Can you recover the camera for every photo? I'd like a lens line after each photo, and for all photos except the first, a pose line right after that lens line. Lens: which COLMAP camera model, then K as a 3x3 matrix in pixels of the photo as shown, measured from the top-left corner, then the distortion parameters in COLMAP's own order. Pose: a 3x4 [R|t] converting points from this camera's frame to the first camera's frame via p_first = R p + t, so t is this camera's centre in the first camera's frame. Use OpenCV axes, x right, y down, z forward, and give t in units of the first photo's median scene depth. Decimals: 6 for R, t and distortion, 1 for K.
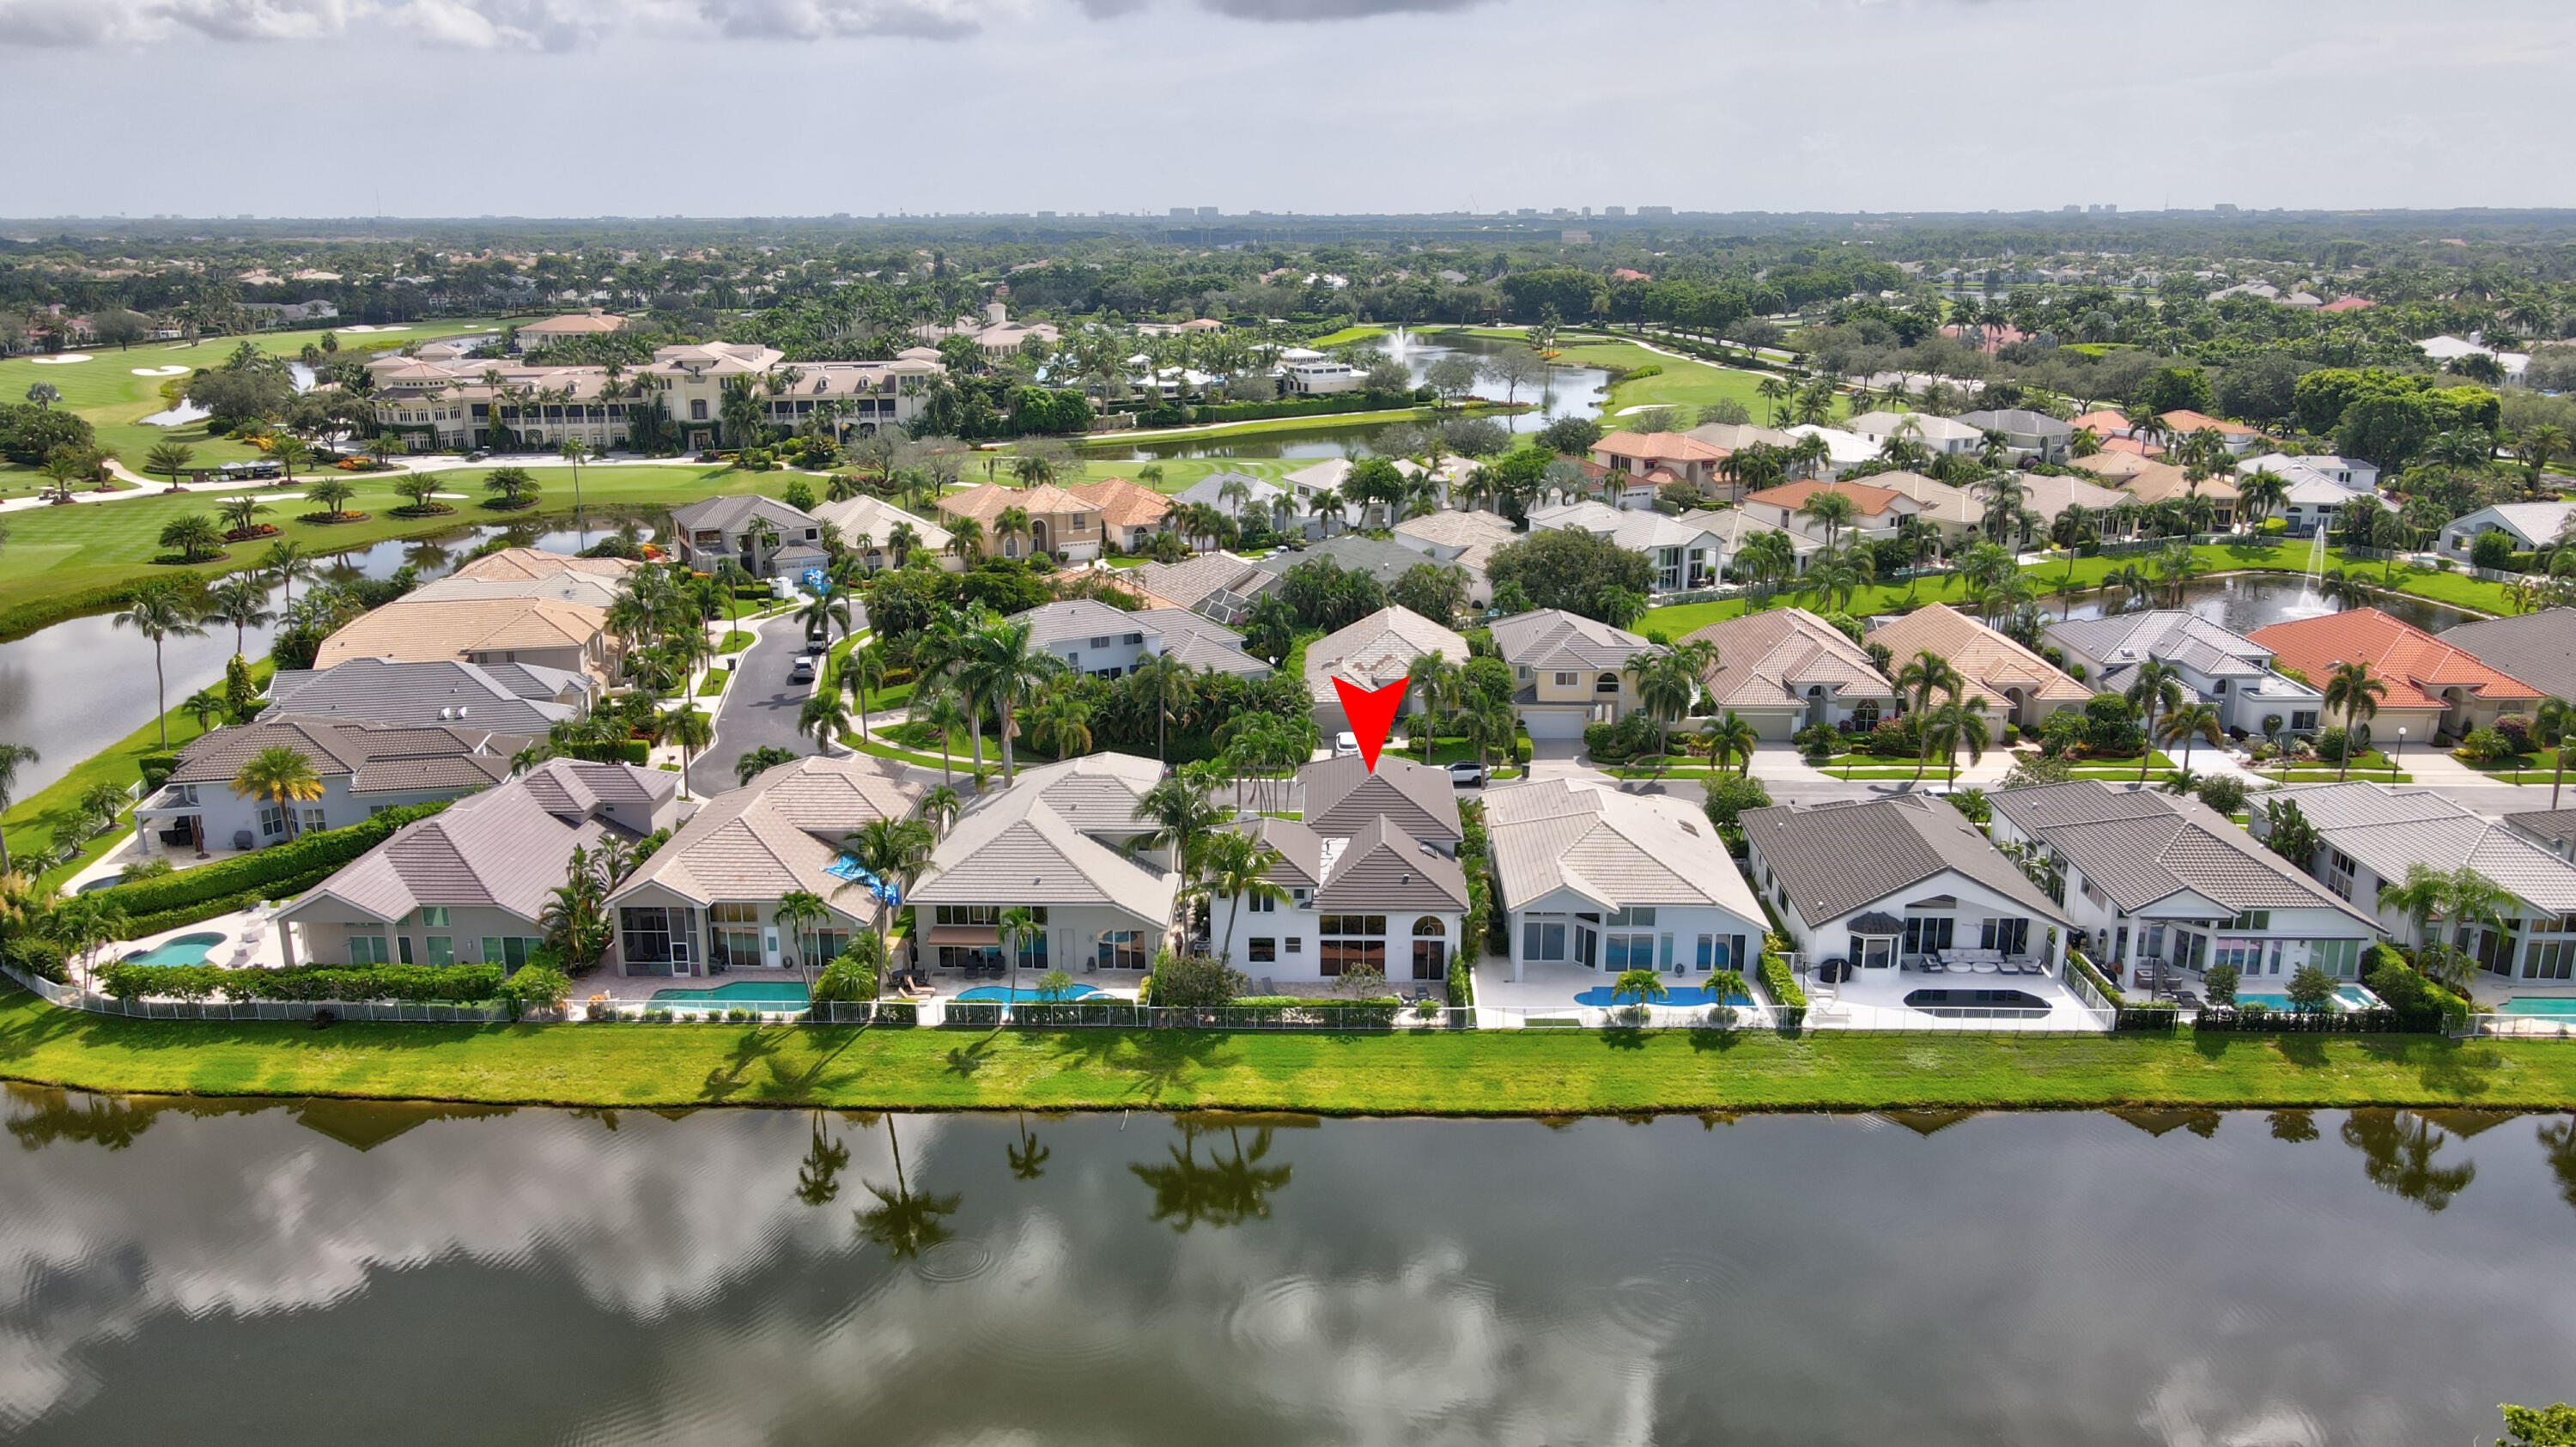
lens RADIAL K [[1916.1, 0, 1288.0], [0, 1916.1, 723.5], [0, 0, 1]] dist [-0.008221, 0.041413]
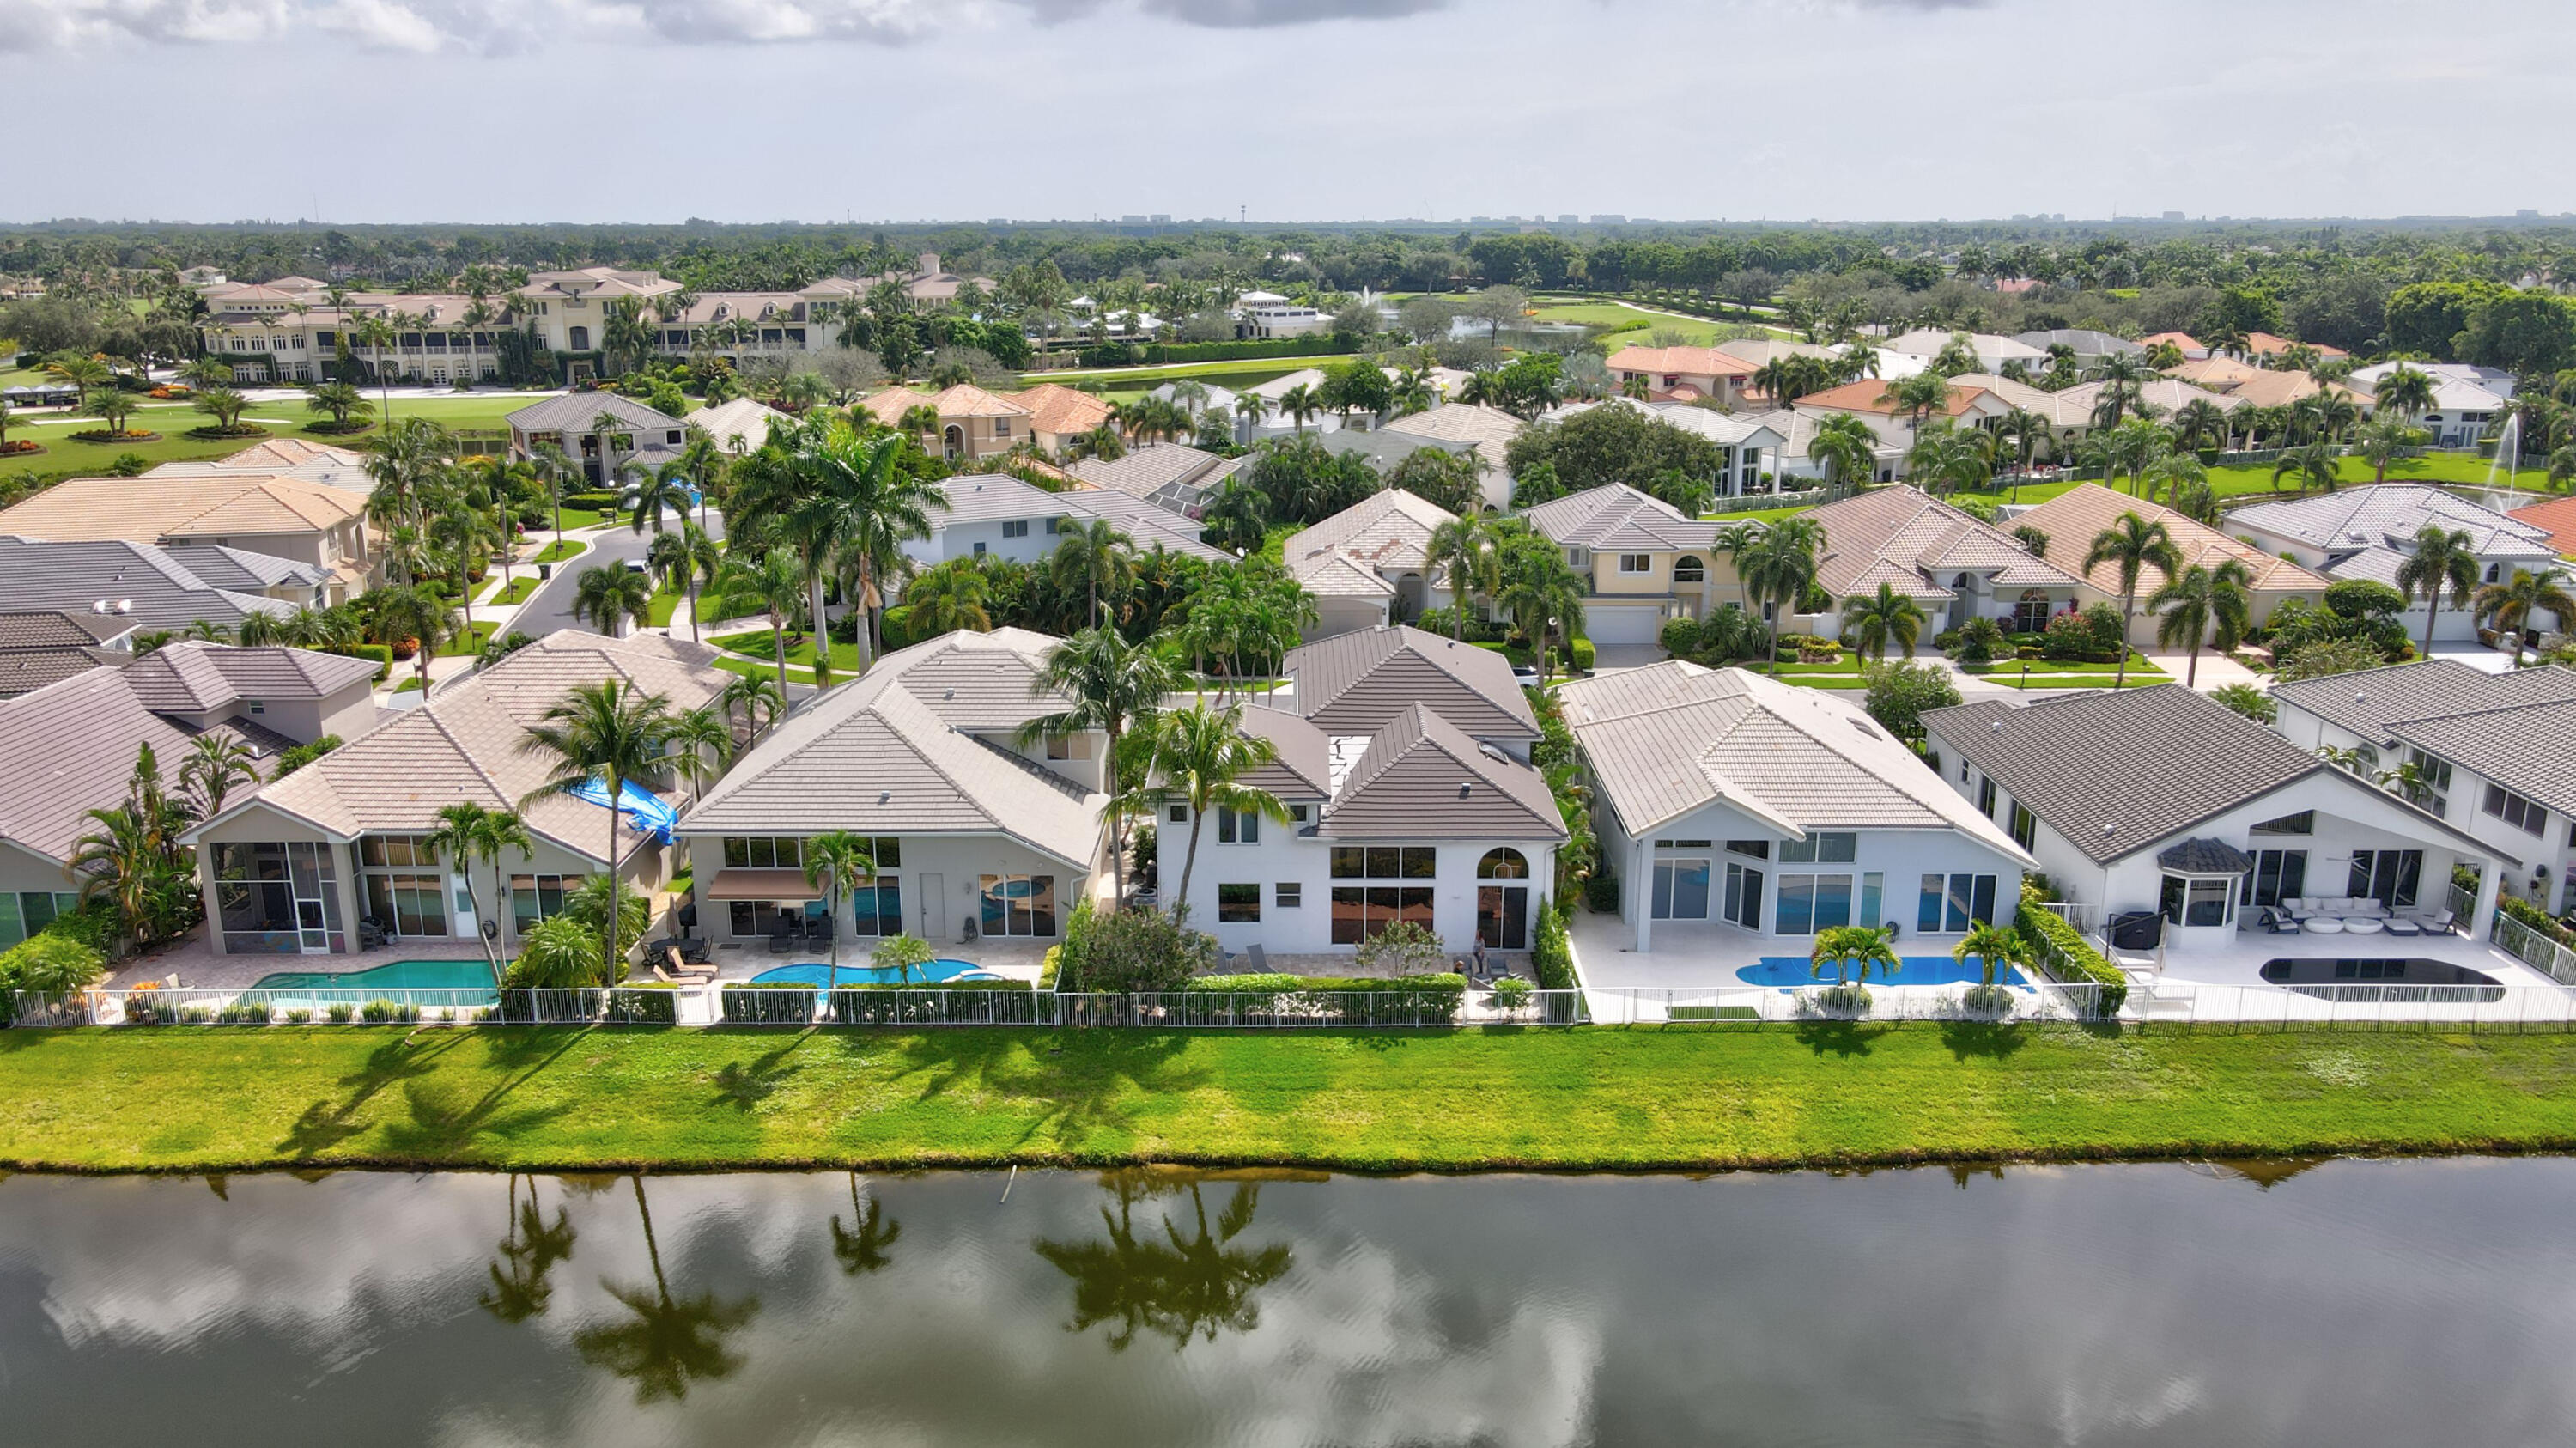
lens RADIAL K [[1916.2, 0, 1288.0], [0, 1916.2, 724.0], [0, 0, 1]] dist [-0.008221, 0.041413]
pose [[0.999712, -0.004185, 0.023640, -0.012167], [0.004319, 0.999975, -0.005634, 0.062387], [-0.023616, 0.005735, 0.999705, 0.365805]]
